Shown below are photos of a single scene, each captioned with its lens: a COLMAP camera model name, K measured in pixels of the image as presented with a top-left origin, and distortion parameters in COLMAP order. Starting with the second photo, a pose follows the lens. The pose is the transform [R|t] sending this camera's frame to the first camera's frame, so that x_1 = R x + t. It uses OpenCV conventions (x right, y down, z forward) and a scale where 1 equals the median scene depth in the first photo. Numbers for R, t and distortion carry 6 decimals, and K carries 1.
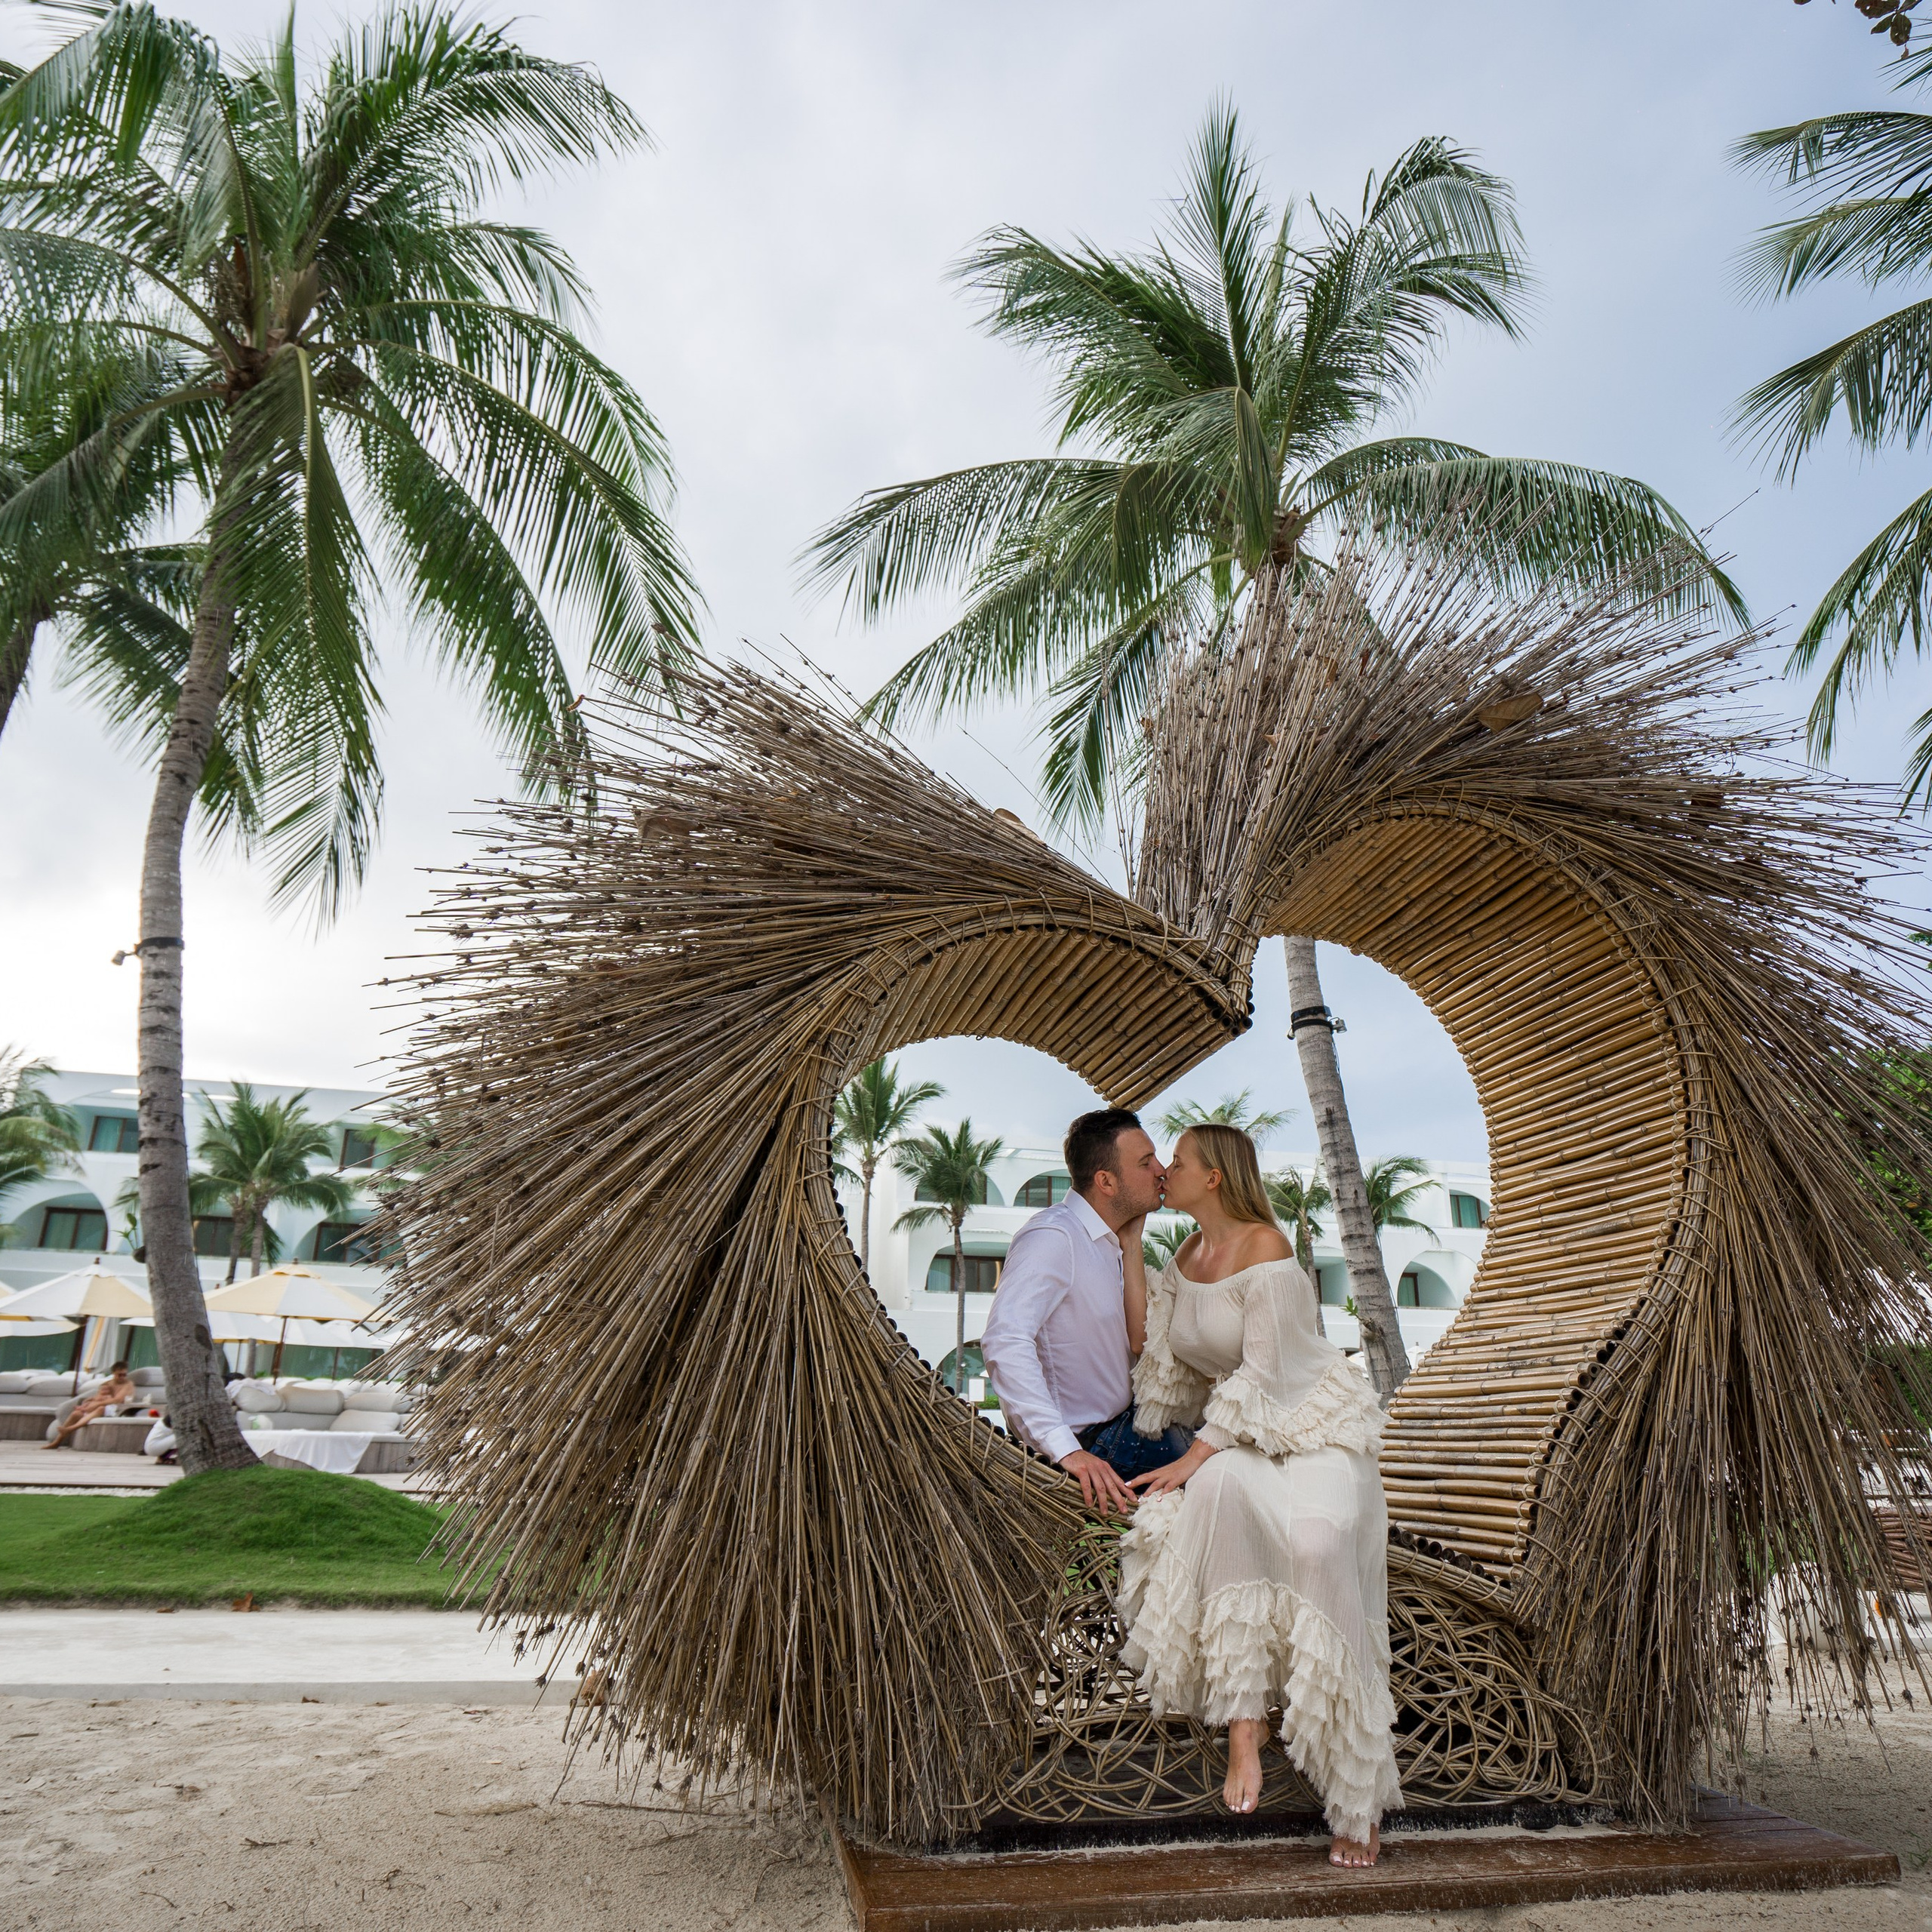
lens RADIAL K [[1325.3, 0, 966.0], [0, 1325.3, 966.0], [0, 0, 1]] dist [-0.038396, 0.002850]
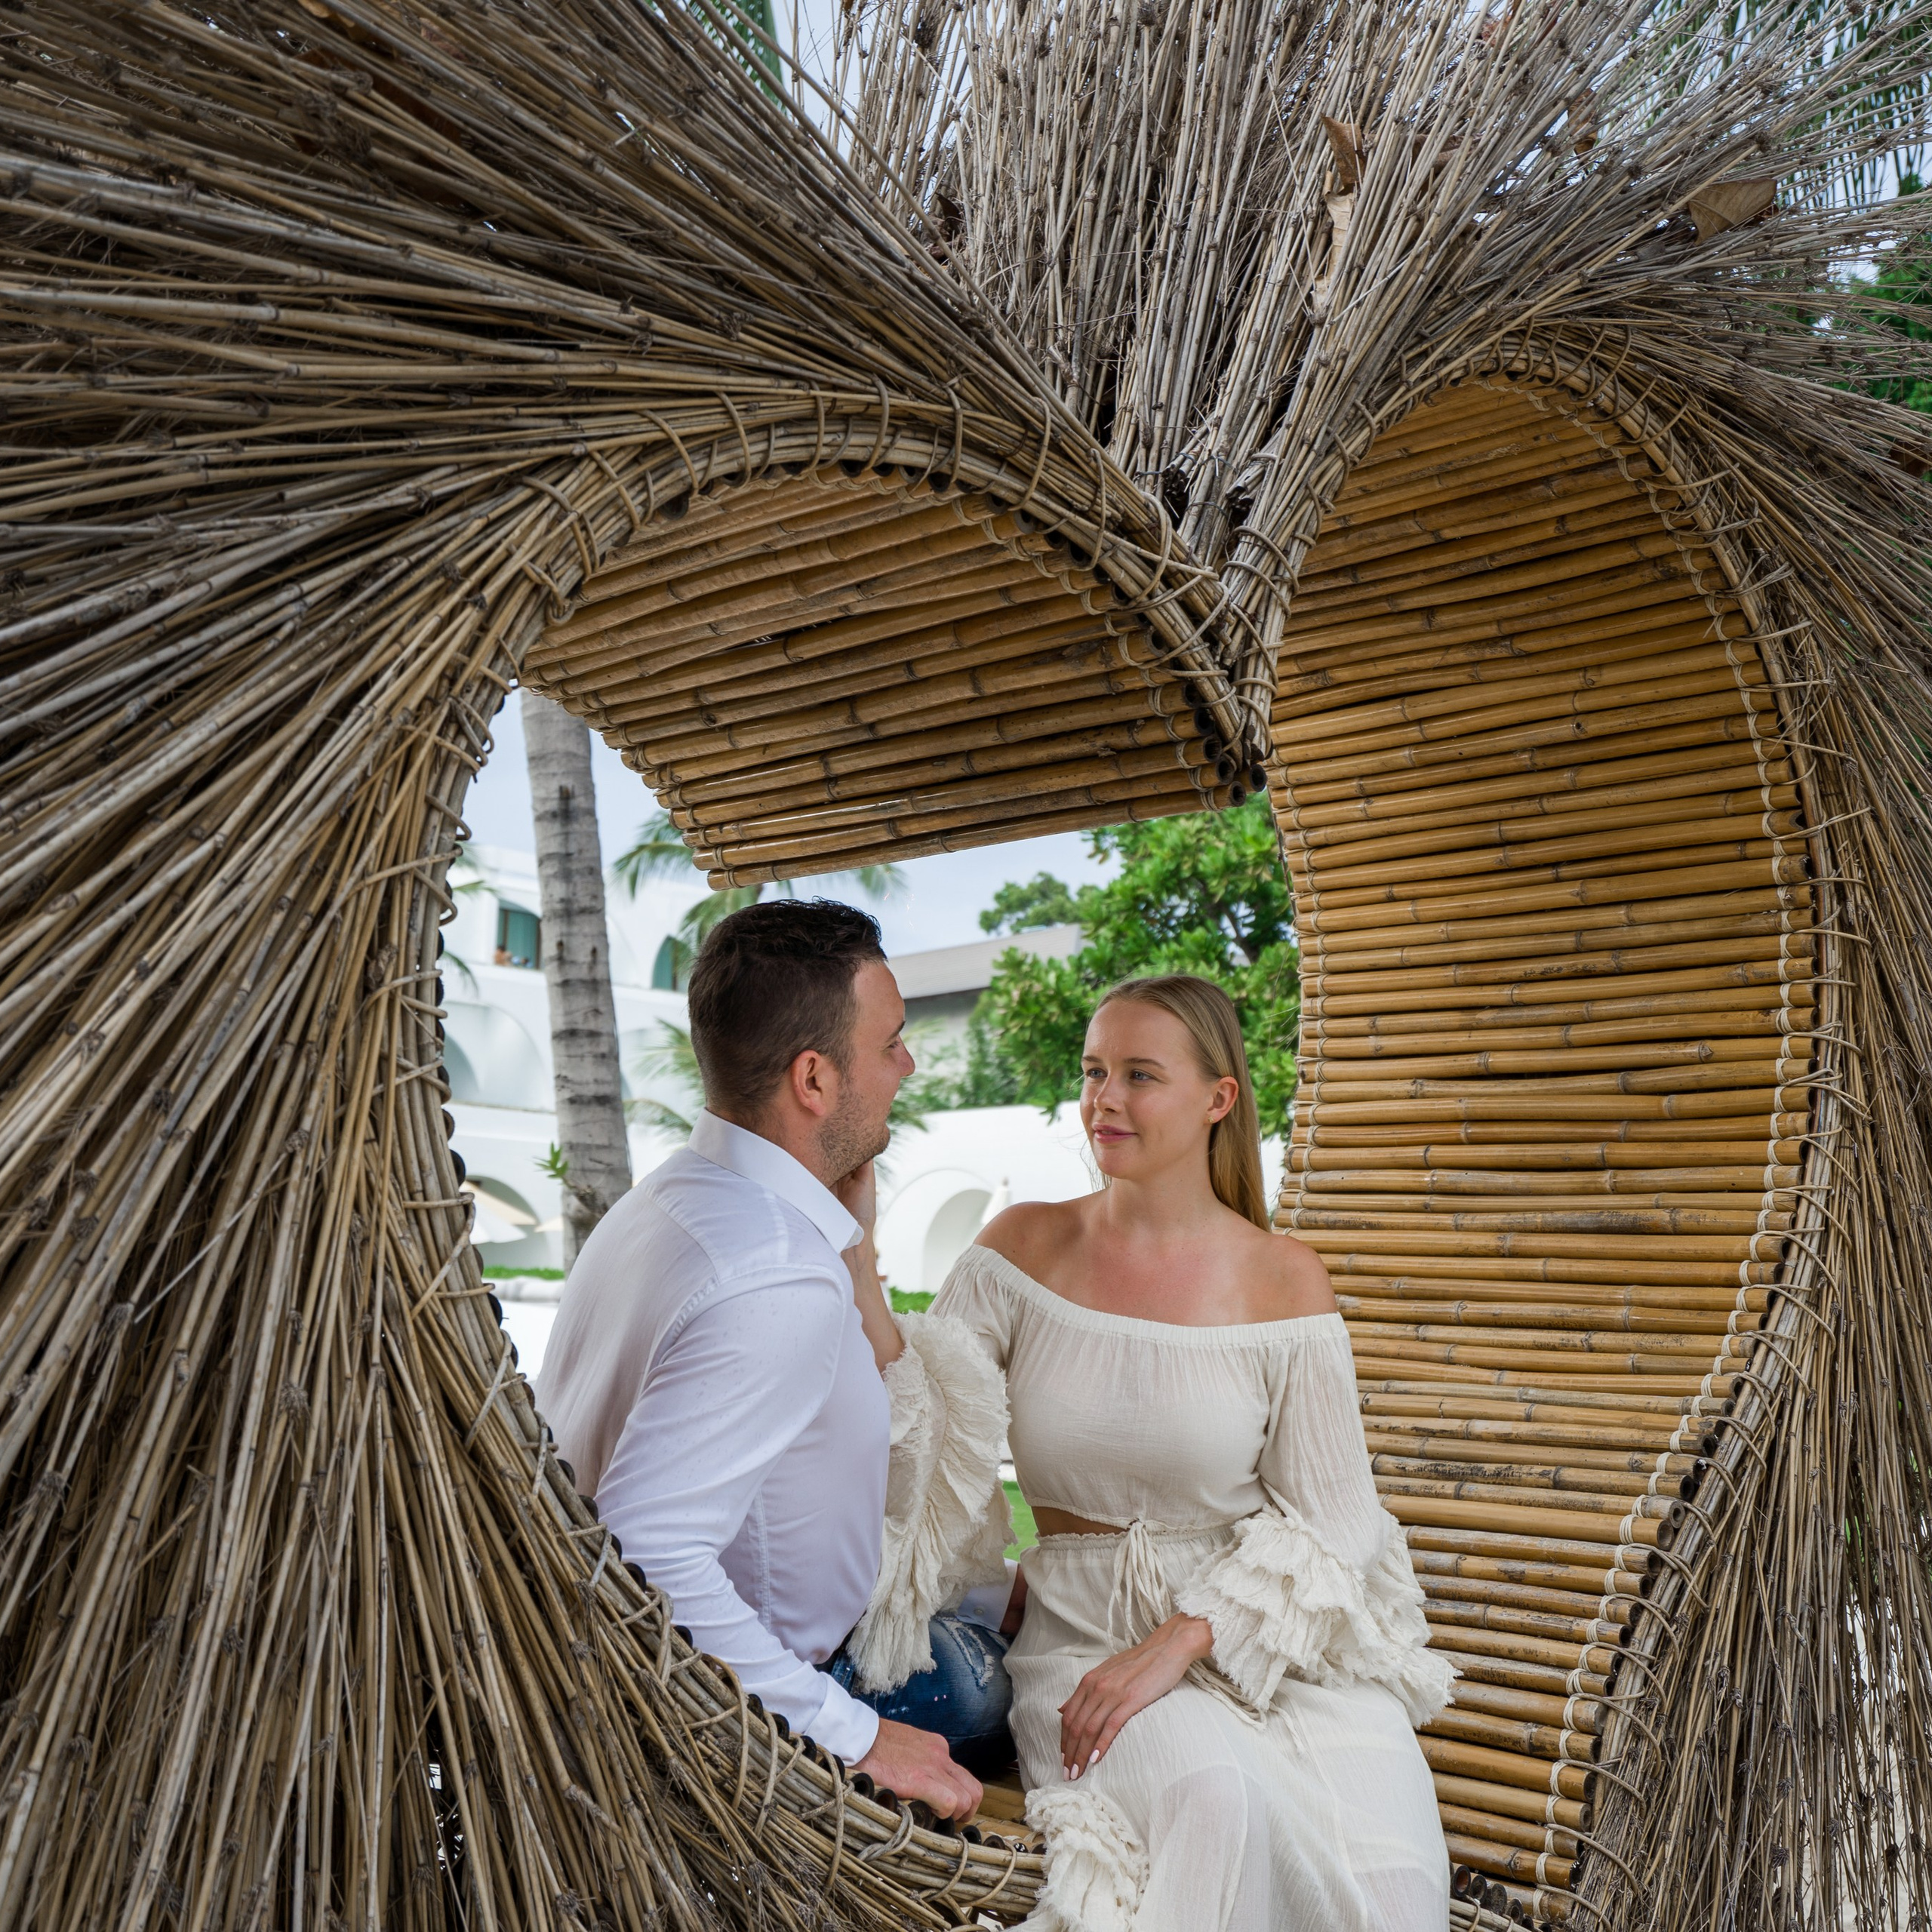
lens RADIAL K [[2436.2, 0, 966.0], [0, 2436.2, 966.0], [0, 0, 1]] dist [0.030968, 0.101963]
pose [[0.843069, 0.094065, 0.529515, -0.278793], [-0.202336, 0.967723, 0.150240, 0.000132], [-0.498291, -0.233802, 0.834890, 0.317675]]
